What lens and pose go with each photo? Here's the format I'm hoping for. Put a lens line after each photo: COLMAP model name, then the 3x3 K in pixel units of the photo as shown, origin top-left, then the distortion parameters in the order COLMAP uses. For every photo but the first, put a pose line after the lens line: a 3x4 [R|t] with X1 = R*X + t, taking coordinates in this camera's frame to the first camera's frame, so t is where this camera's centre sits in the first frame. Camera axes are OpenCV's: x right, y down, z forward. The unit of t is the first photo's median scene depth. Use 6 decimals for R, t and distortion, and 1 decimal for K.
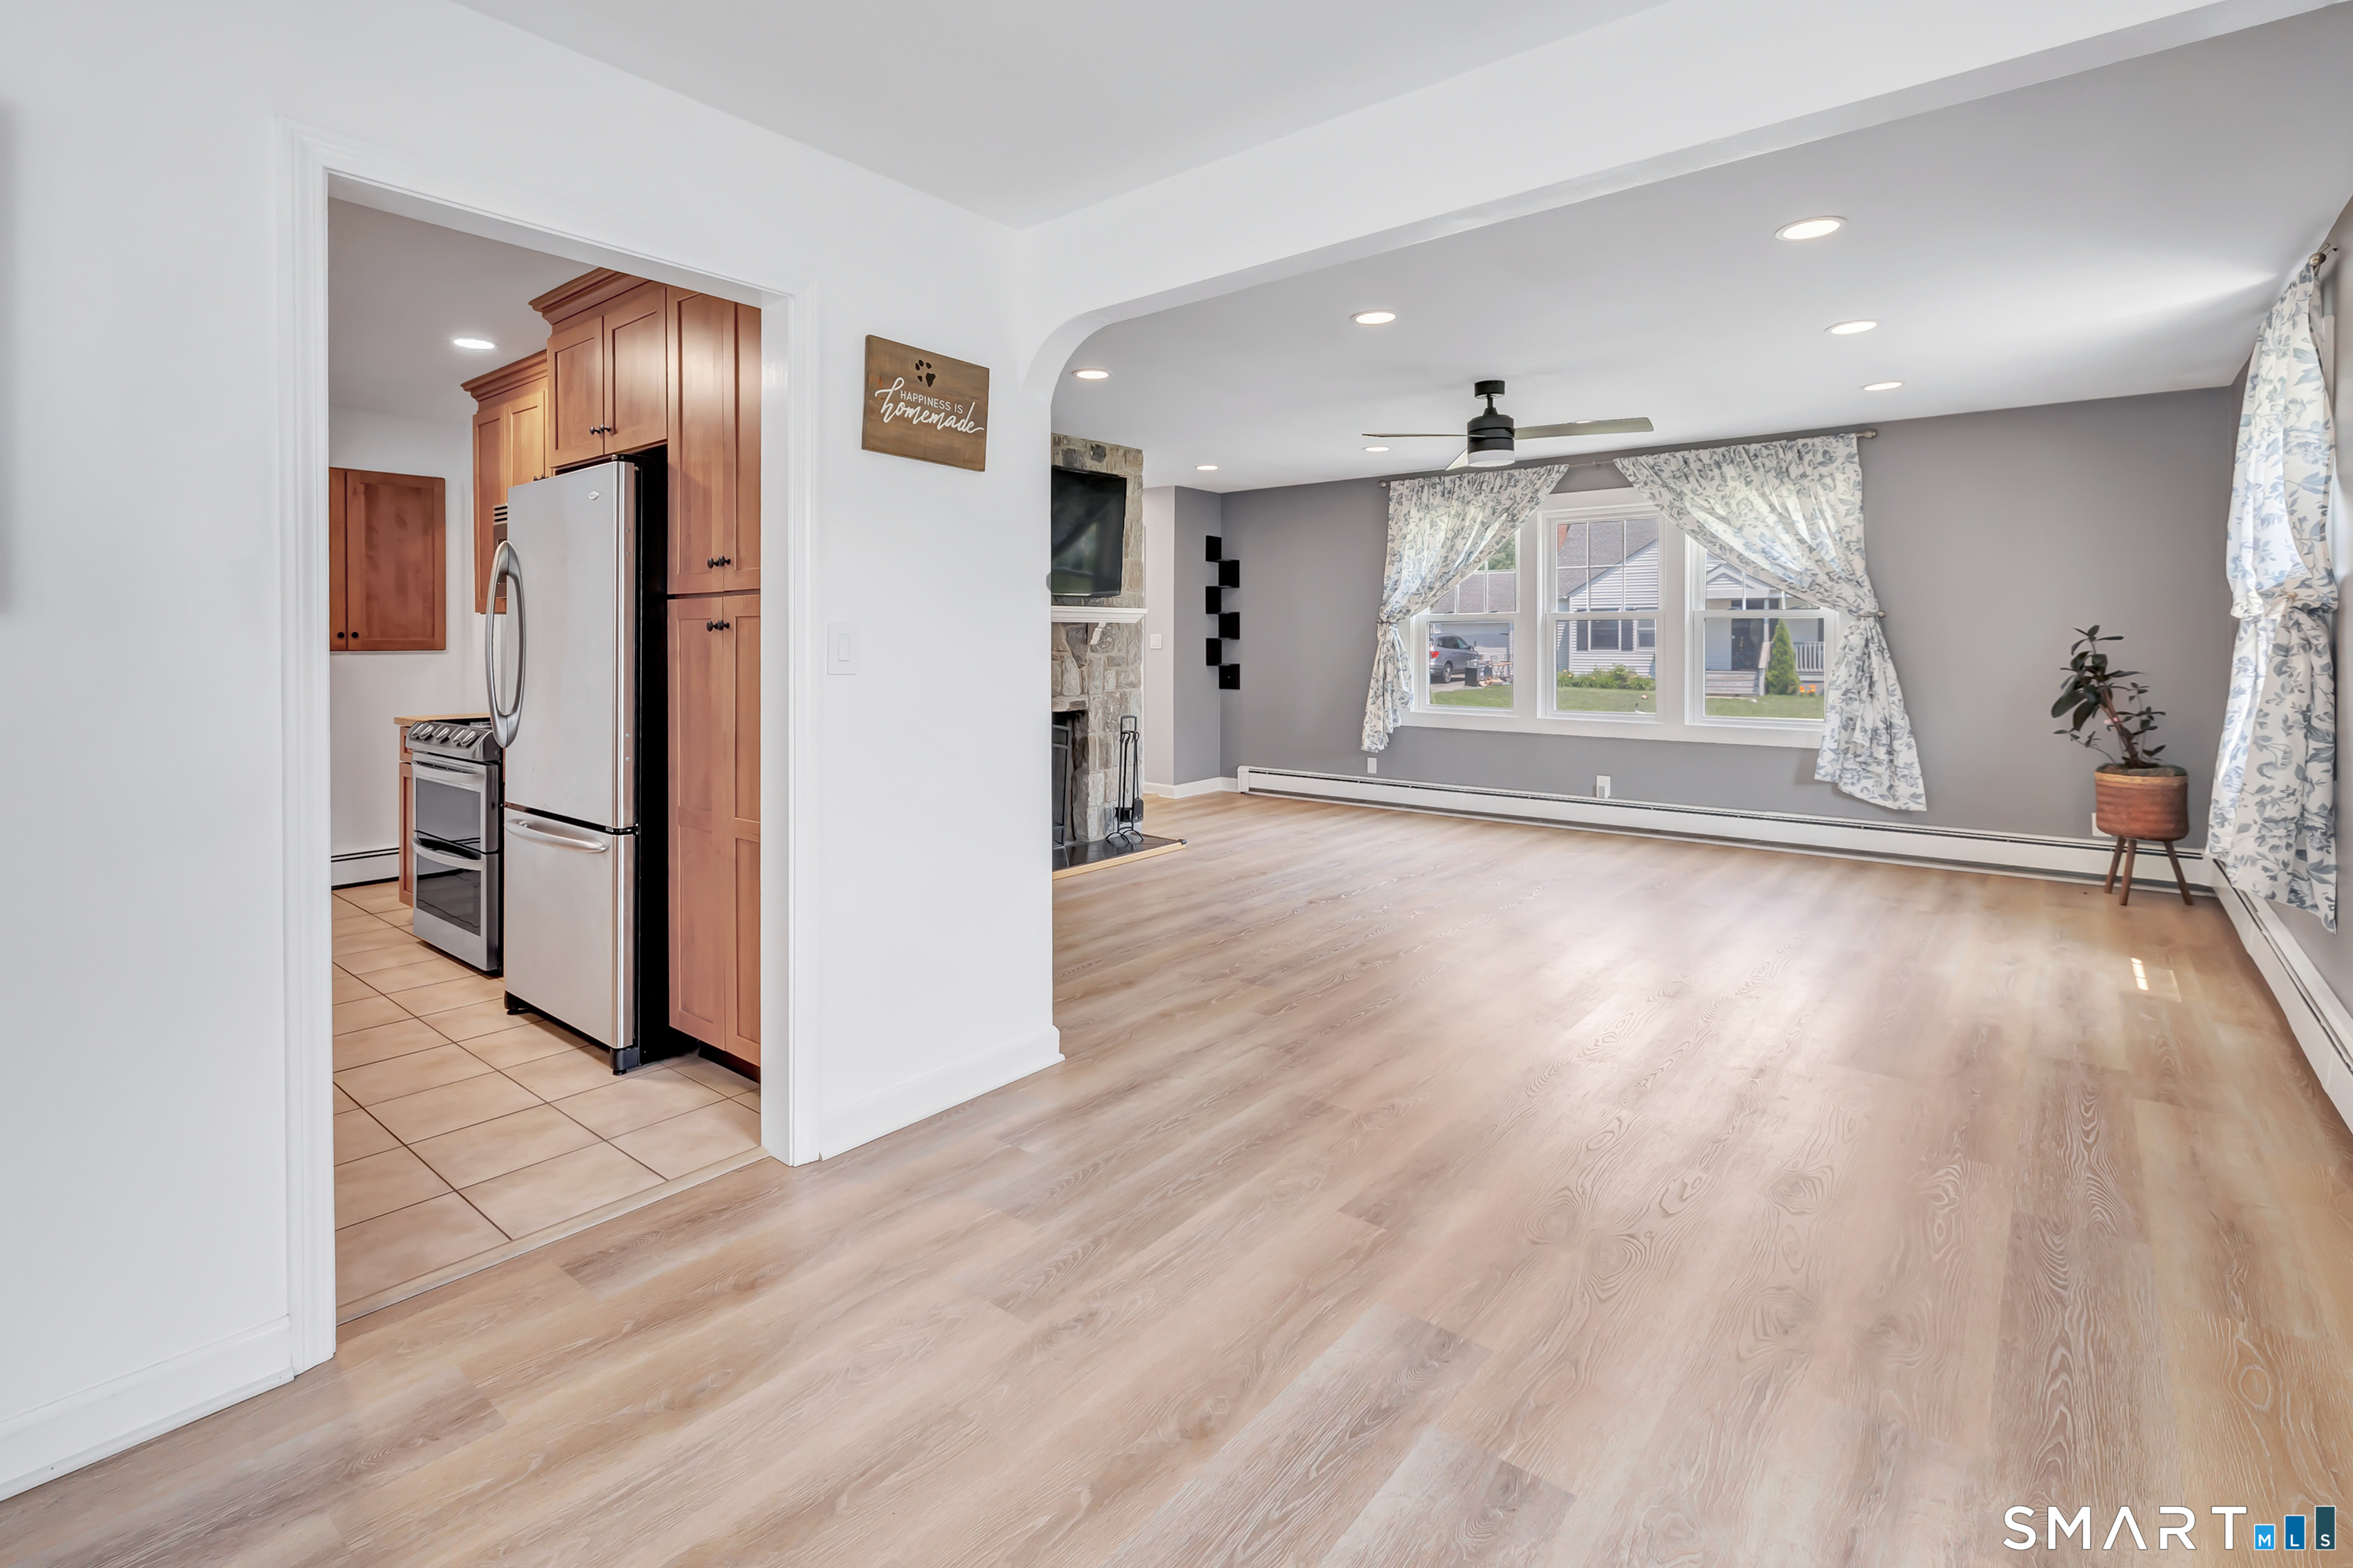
lens RADIAL K [[1088.2, 0, 1109.0], [0, 1088.2, 655.5], [0, 0, 1]] dist [0.003073, -0.001481]
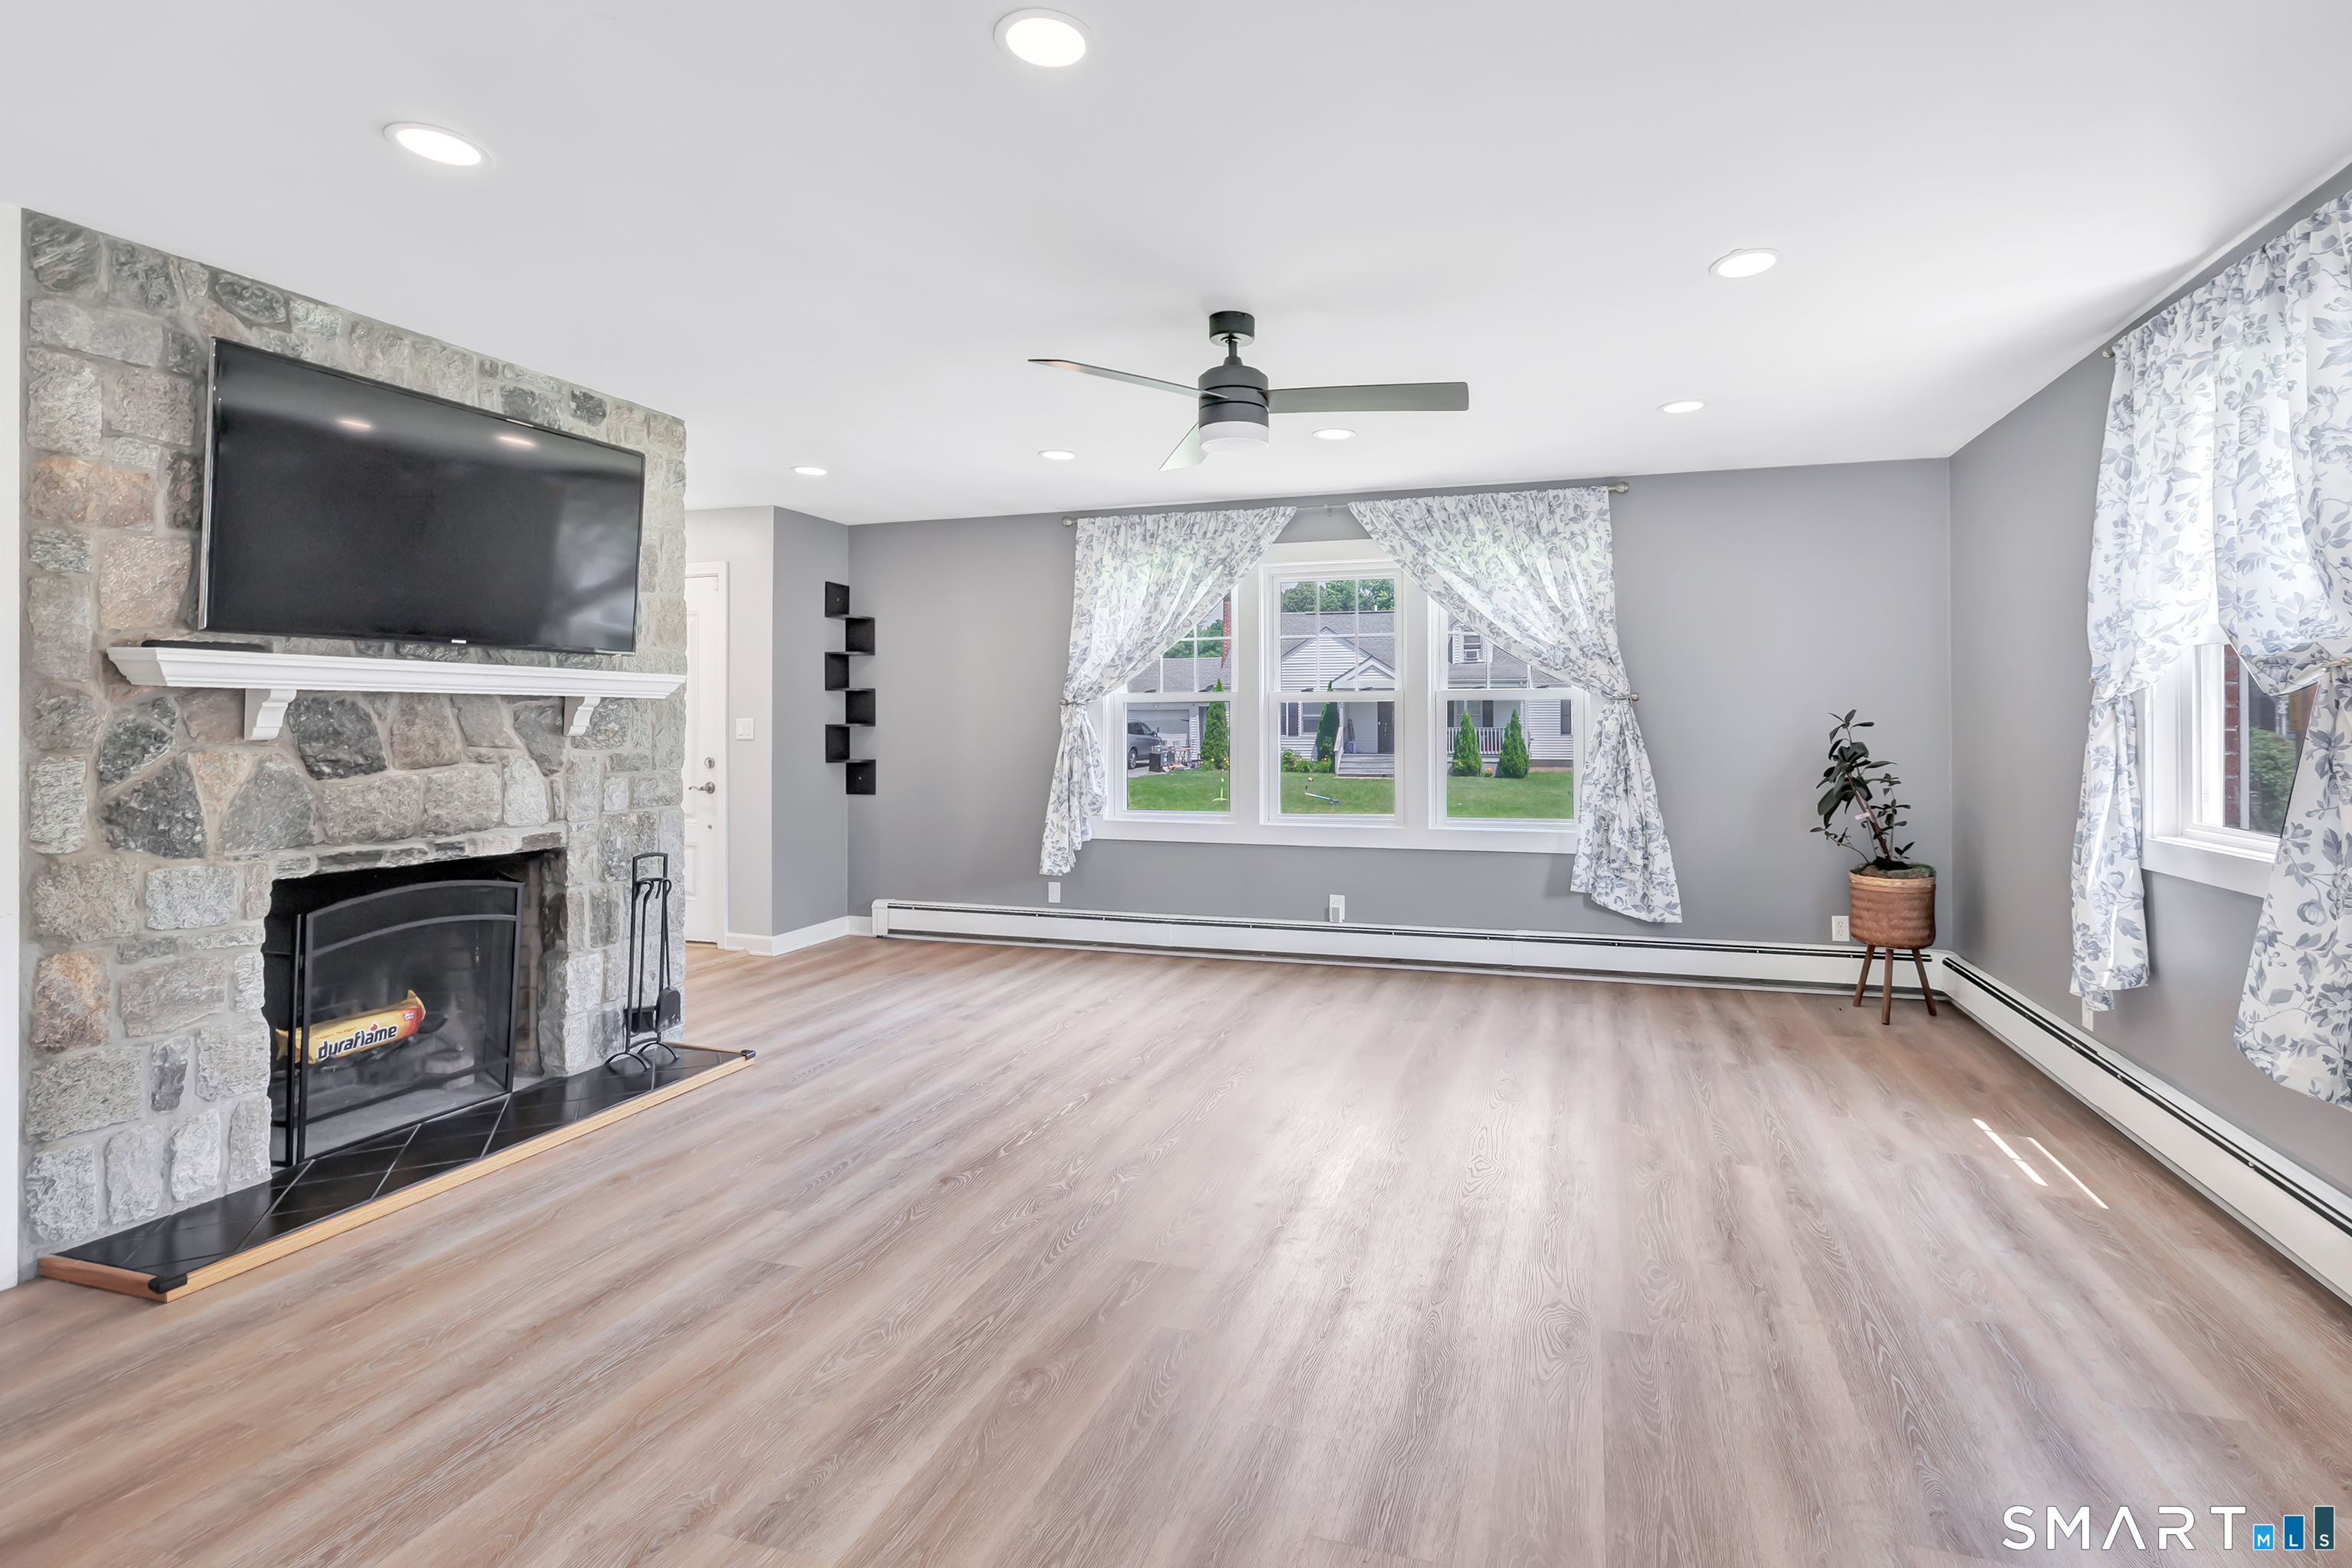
lens RADIAL K [[1087.7, 0, 1251.7], [0, 1087.7, 721.3], [0, 0, 1]] dist [0.003073, -0.001481]
pose [[0.916562, 0.001289, 0.399890, 0.082420], [0.006297, 0.999824, -0.017656, -0.004616], [-0.399842, 0.018701, 0.916393, 0.319080]]
